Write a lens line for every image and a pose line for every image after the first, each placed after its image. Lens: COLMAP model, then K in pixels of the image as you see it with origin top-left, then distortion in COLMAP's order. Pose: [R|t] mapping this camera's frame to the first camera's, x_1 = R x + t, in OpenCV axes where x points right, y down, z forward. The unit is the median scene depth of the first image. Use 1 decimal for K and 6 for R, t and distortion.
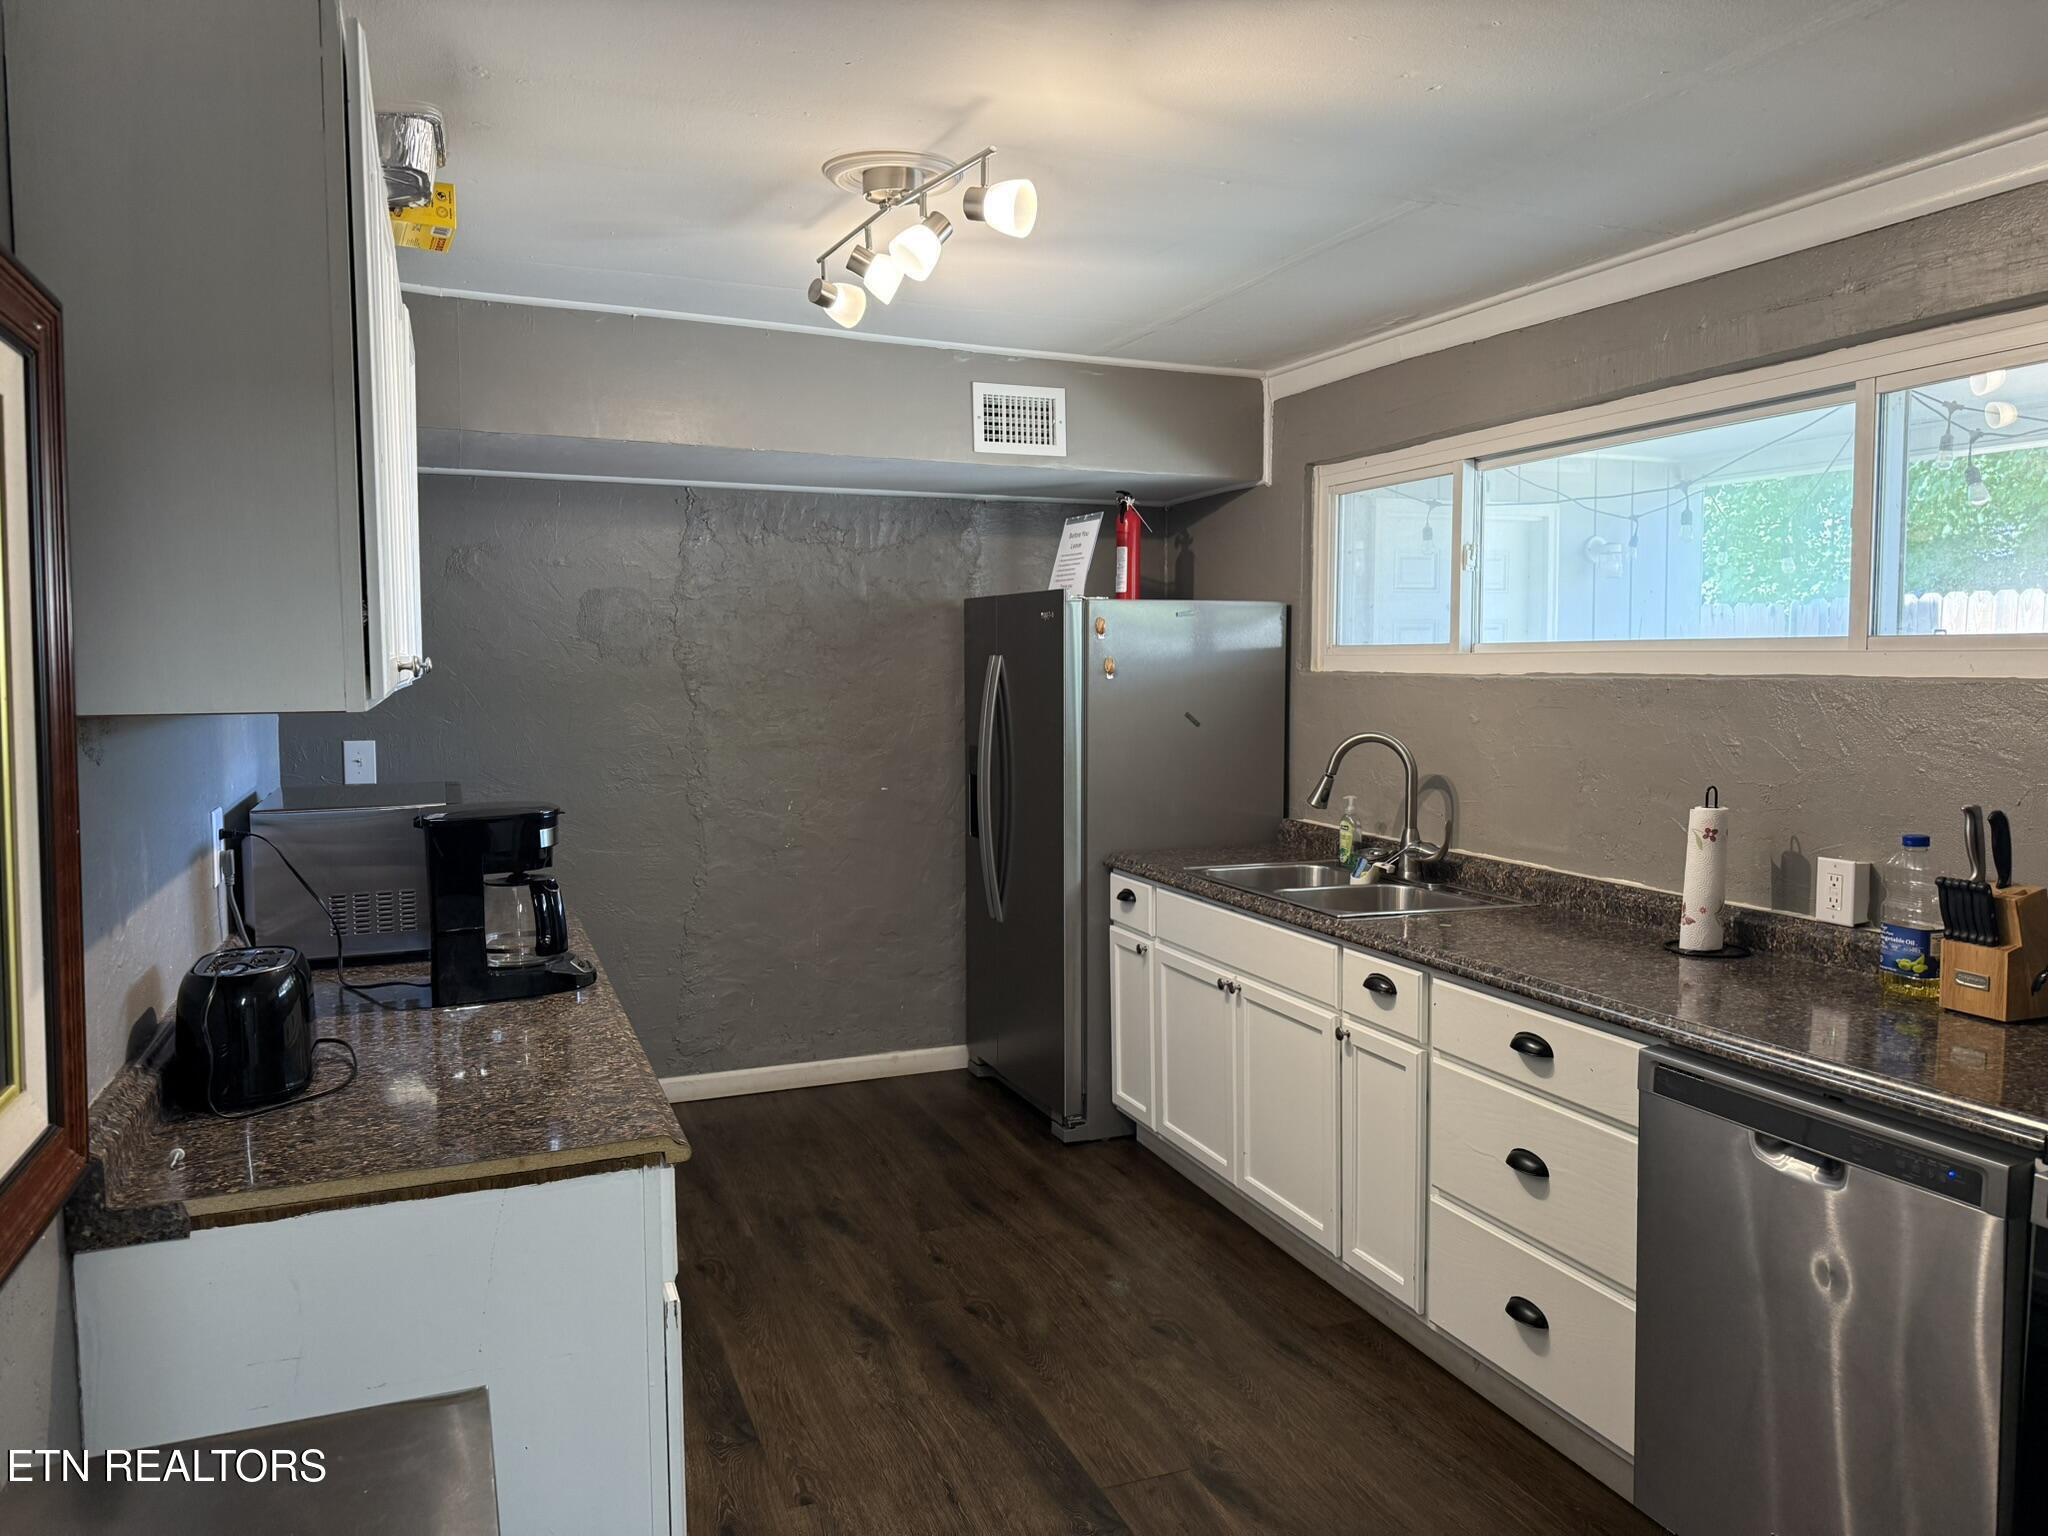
lens RADIAL K [[1420.9, 0, 1024.0], [0, 1420.9, 768.0], [0, 0, 1]] dist [-0.003845, -0.003486]
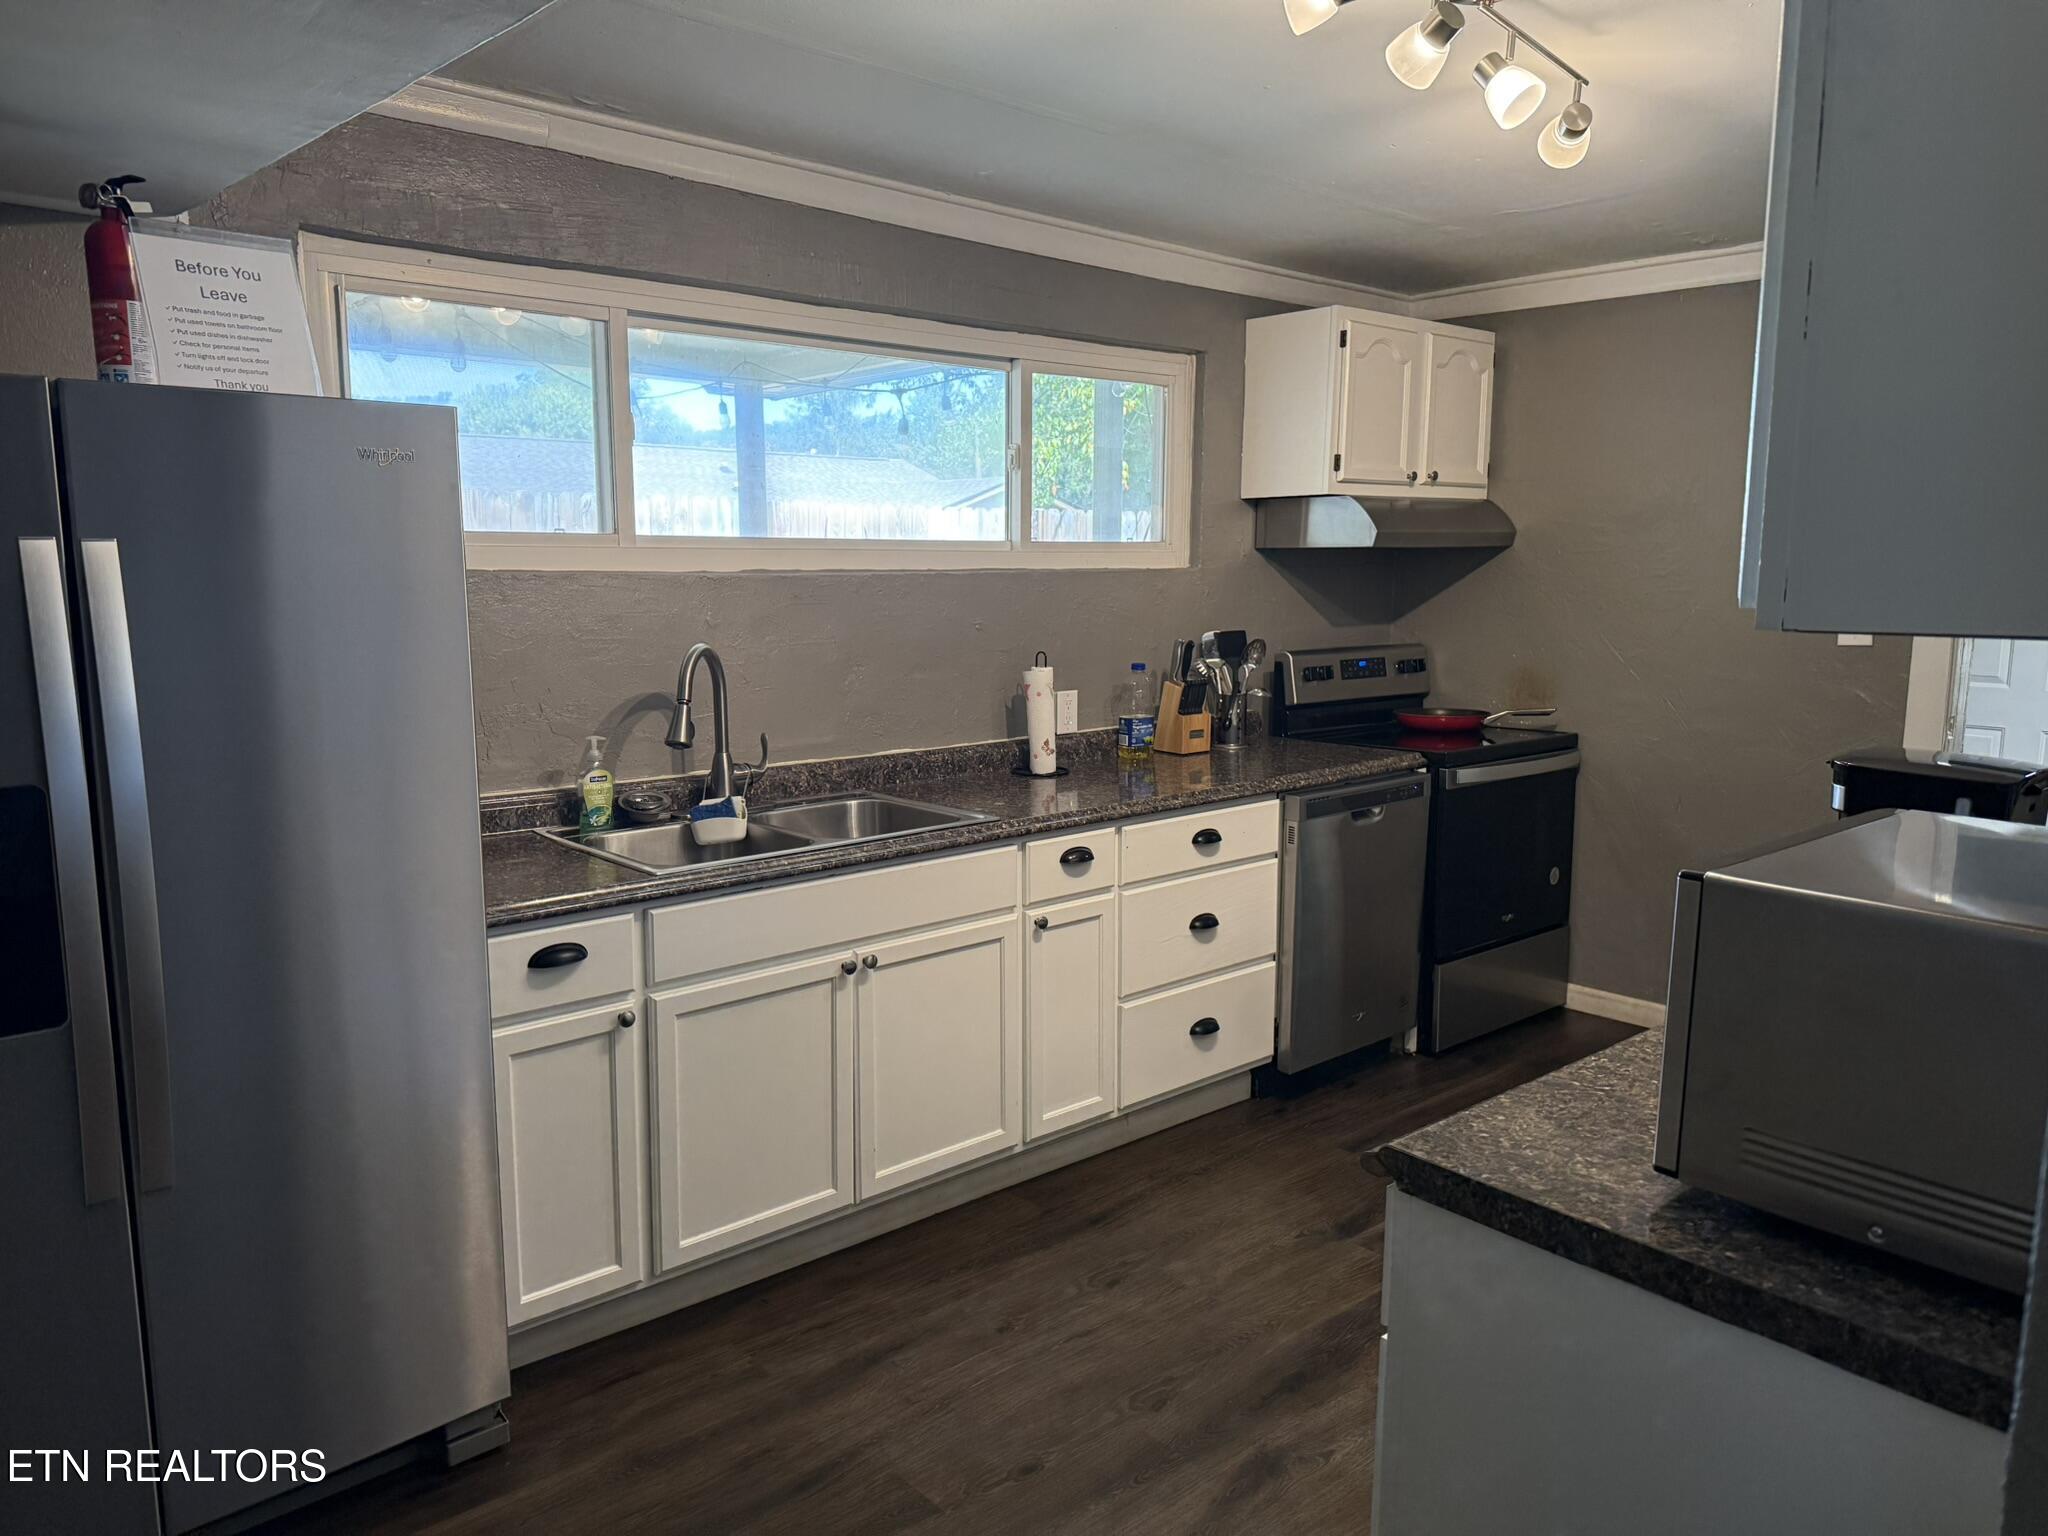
lens RADIAL K [[1420.9, 0, 1024.0], [0, 1420.9, 768.0], [0, 0, 1]] dist [-0.003845, -0.003486]
pose [[-0.343547, -0.136106, 0.929221, -0.705239], [0.069810, 0.983004, 0.169793, -0.097686], [-0.936537, 0.123201, -0.328206, 1.321722]]
